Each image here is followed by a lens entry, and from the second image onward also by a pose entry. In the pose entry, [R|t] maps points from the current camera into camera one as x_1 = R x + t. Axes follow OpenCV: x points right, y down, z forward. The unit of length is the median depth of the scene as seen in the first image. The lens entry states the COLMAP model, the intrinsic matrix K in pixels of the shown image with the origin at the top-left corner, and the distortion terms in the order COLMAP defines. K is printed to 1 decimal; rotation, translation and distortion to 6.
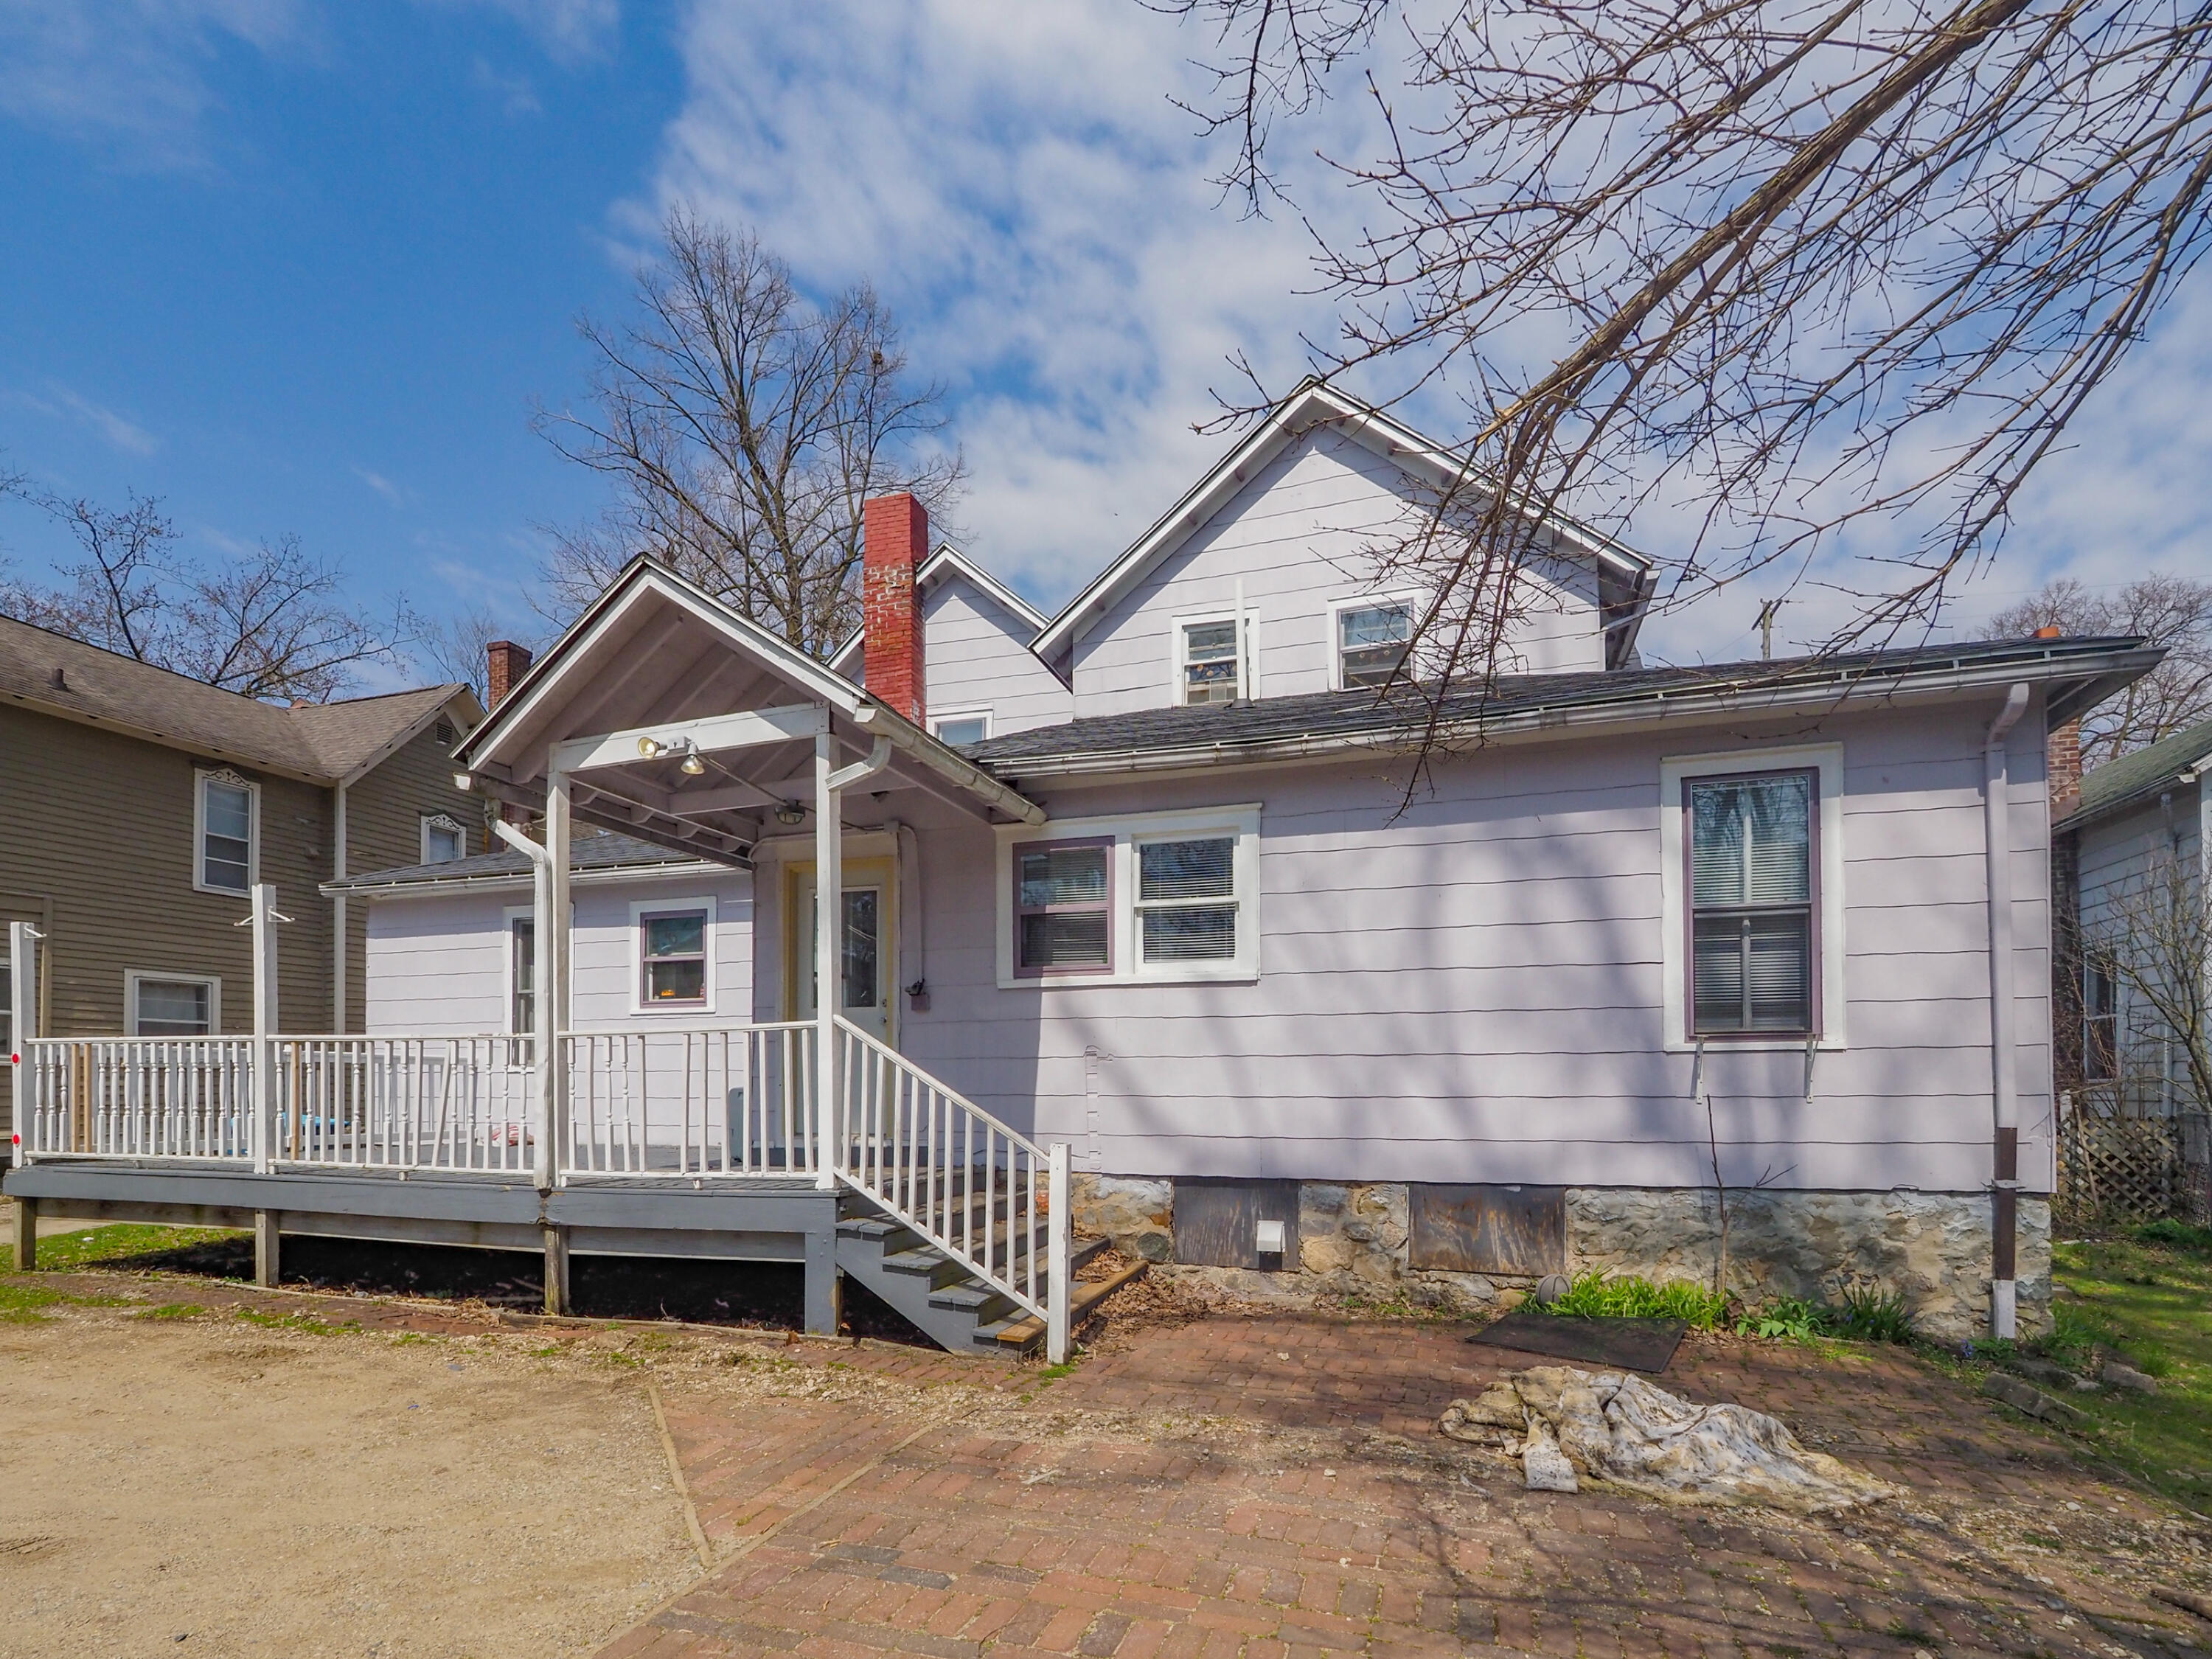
lens RADIAL K [[875.2, 0, 1097.4], [0, 875.2, 874.2], [0, 0, 1]] dist [-0.000155, -0.000199]
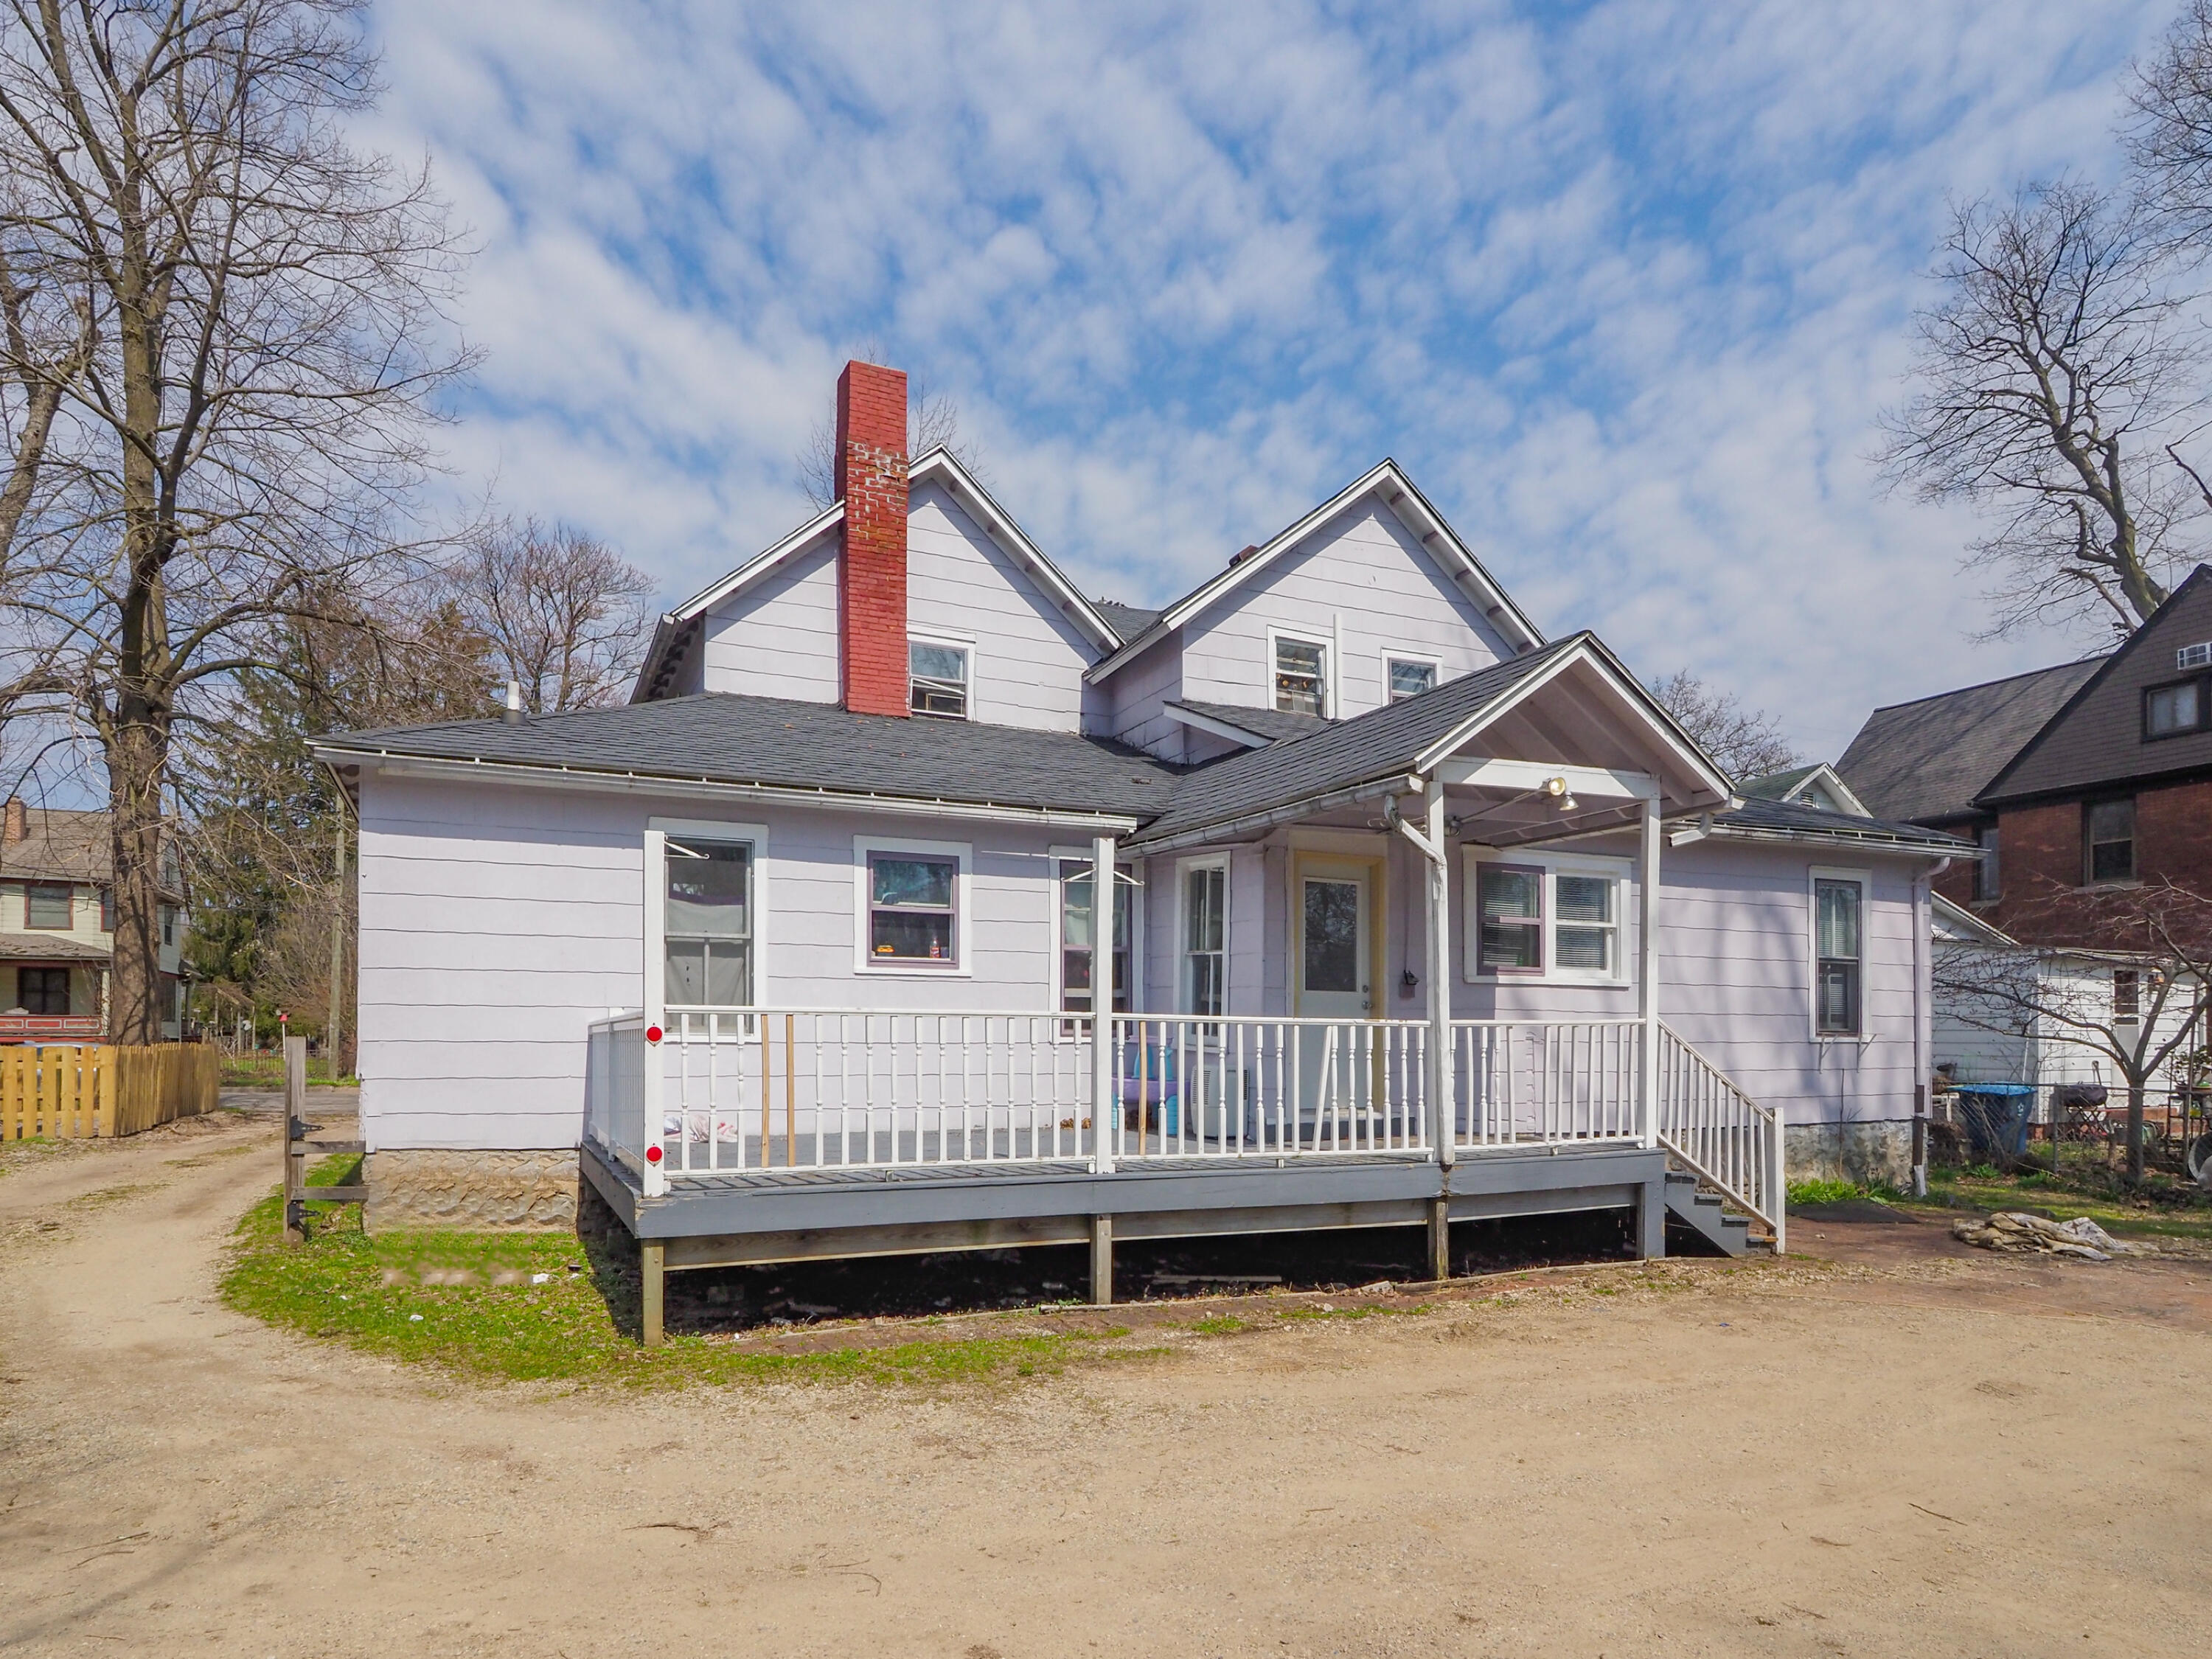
lens RADIAL K [[1072.7, 0, 949.8], [0, 1072.7, 764.5], [0, 0, 1]] dist [-0.002098, 0.000593]
pose [[0.818261, 0.148644, 0.555296, -1.855808], [-0.138370, 0.988518, -0.060714, 0.028361], [-0.557945, -0.027157, 0.829434, 0.227382]]
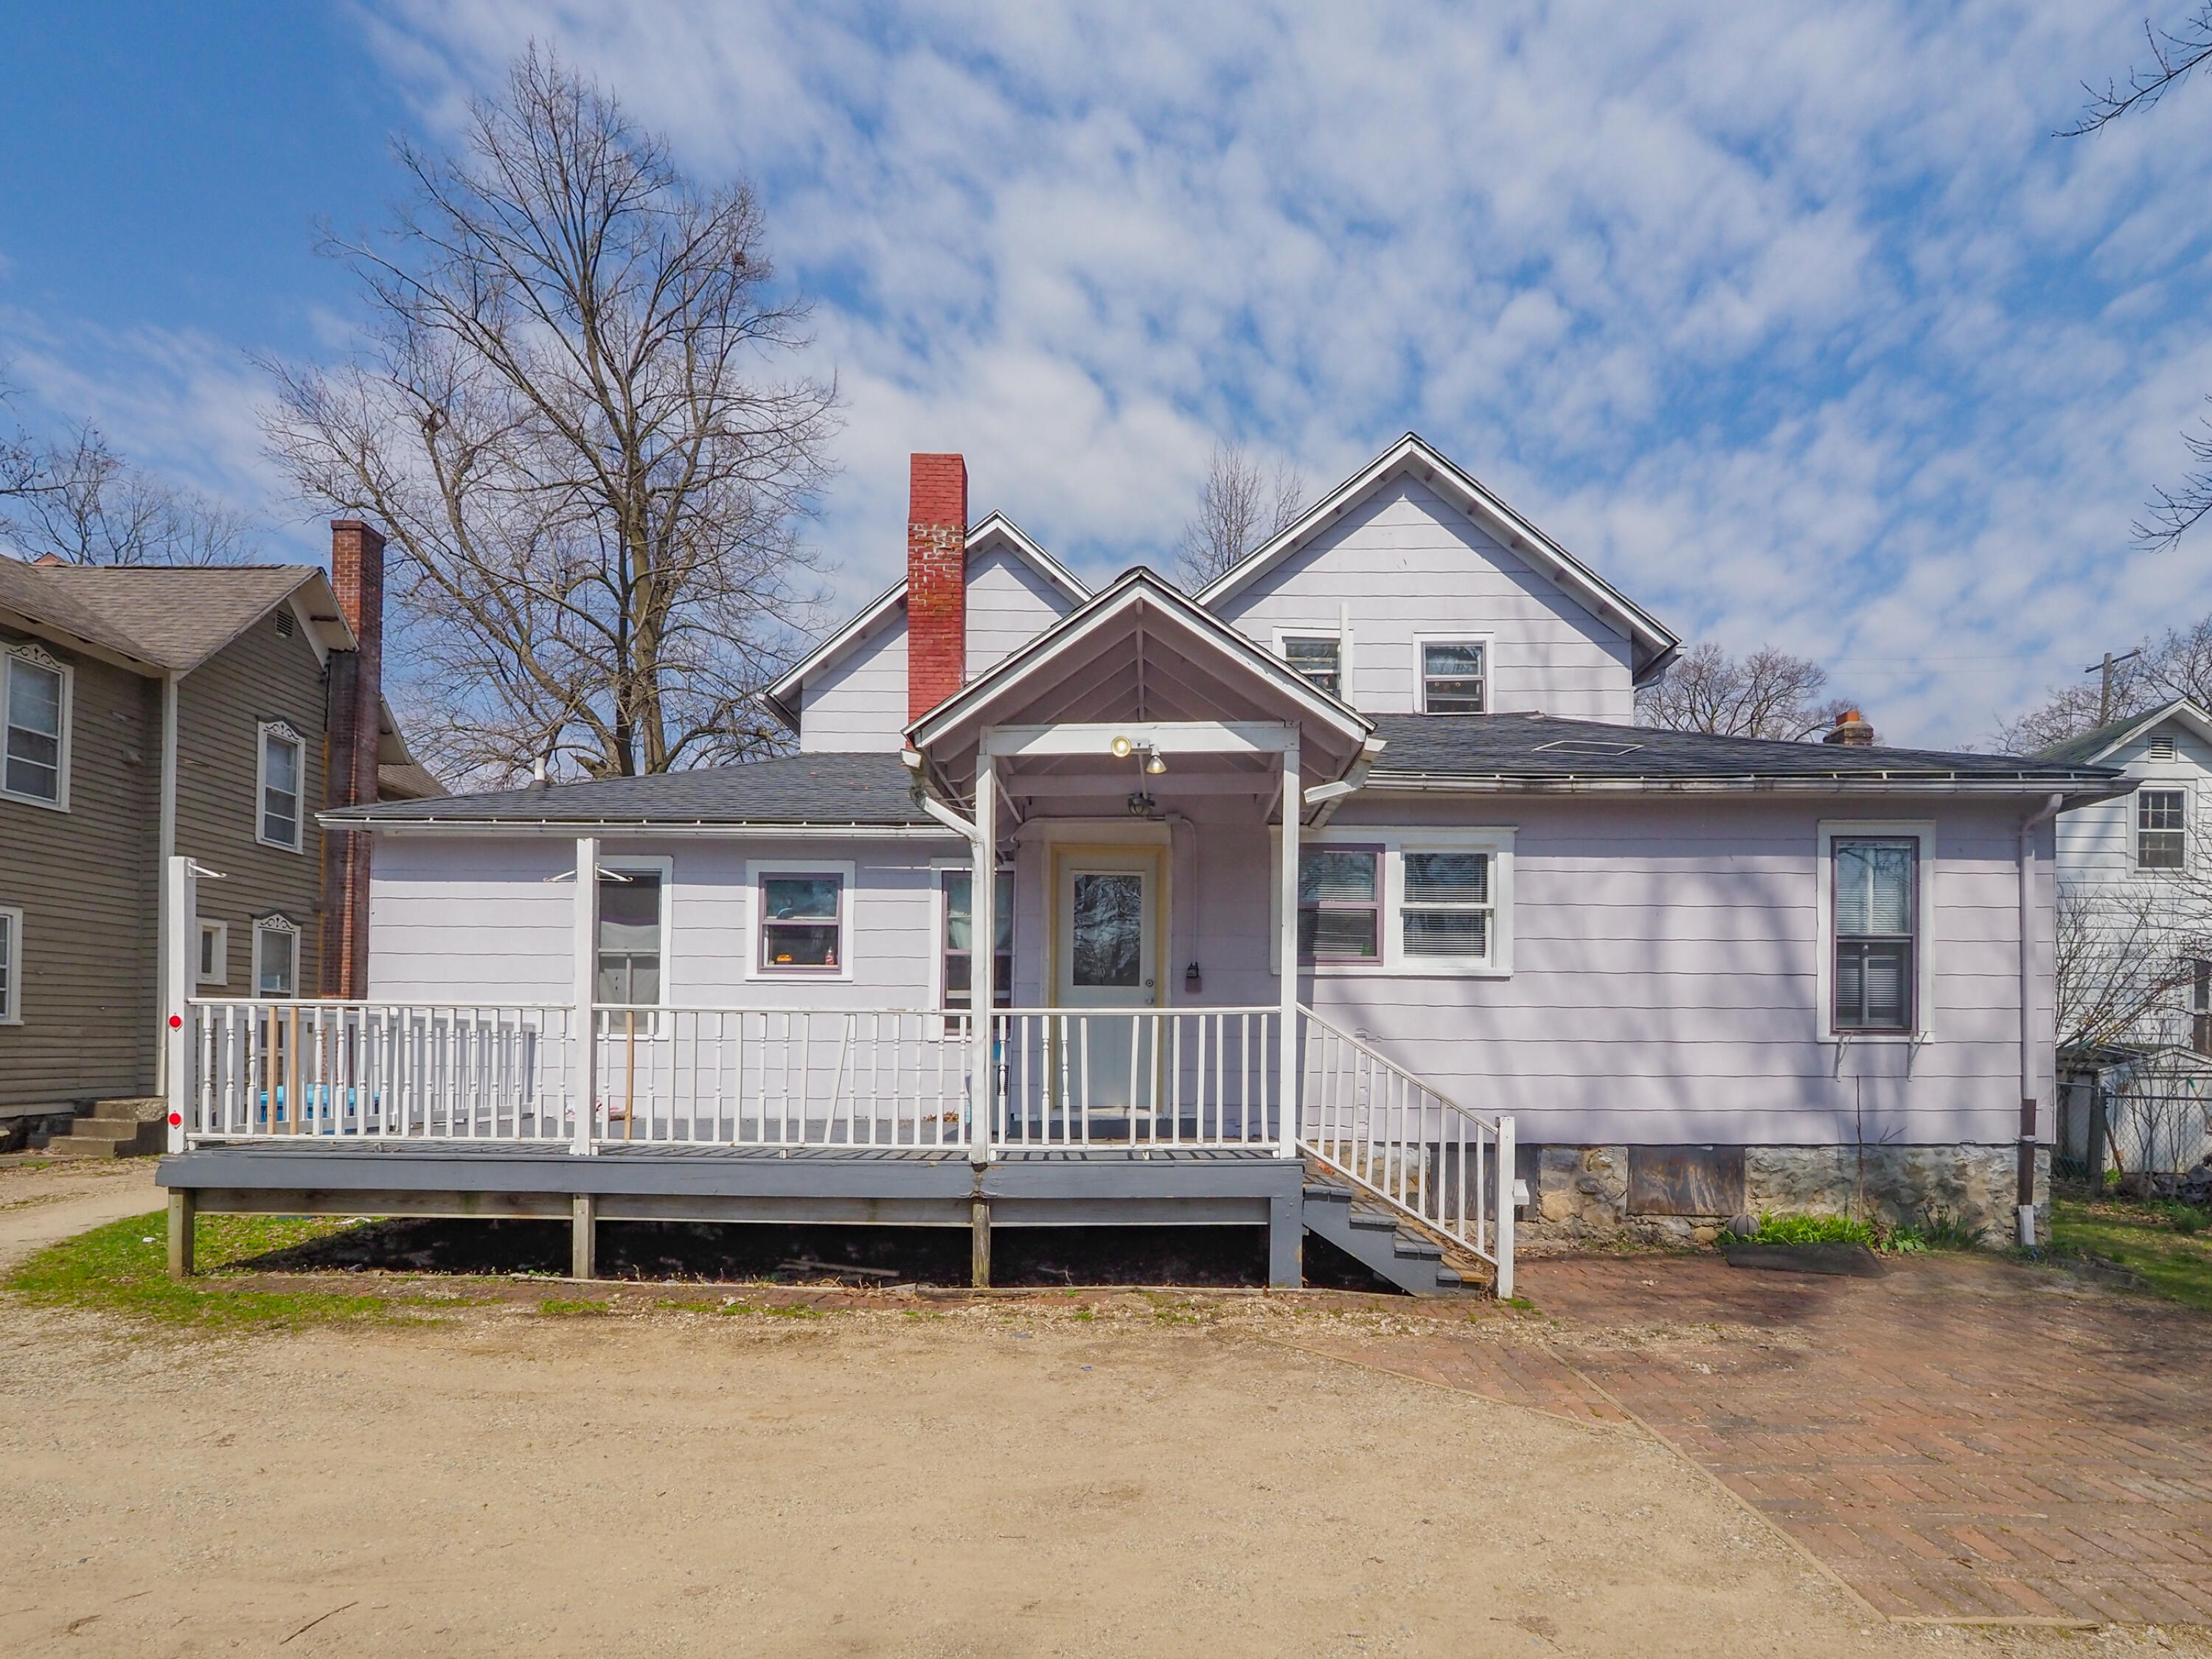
lens RADIAL K [[909.0, 0, 1106.0], [0, 909.0, 829.5], [0, 0, 1]] dist [-0.001269, -0.000344]
pose [[0.966502, 0.070241, 0.246860, -0.733111], [-0.069165, 0.997520, -0.013038, -0.025569], [-0.247163, -0.004473, 0.968963, -0.062918]]
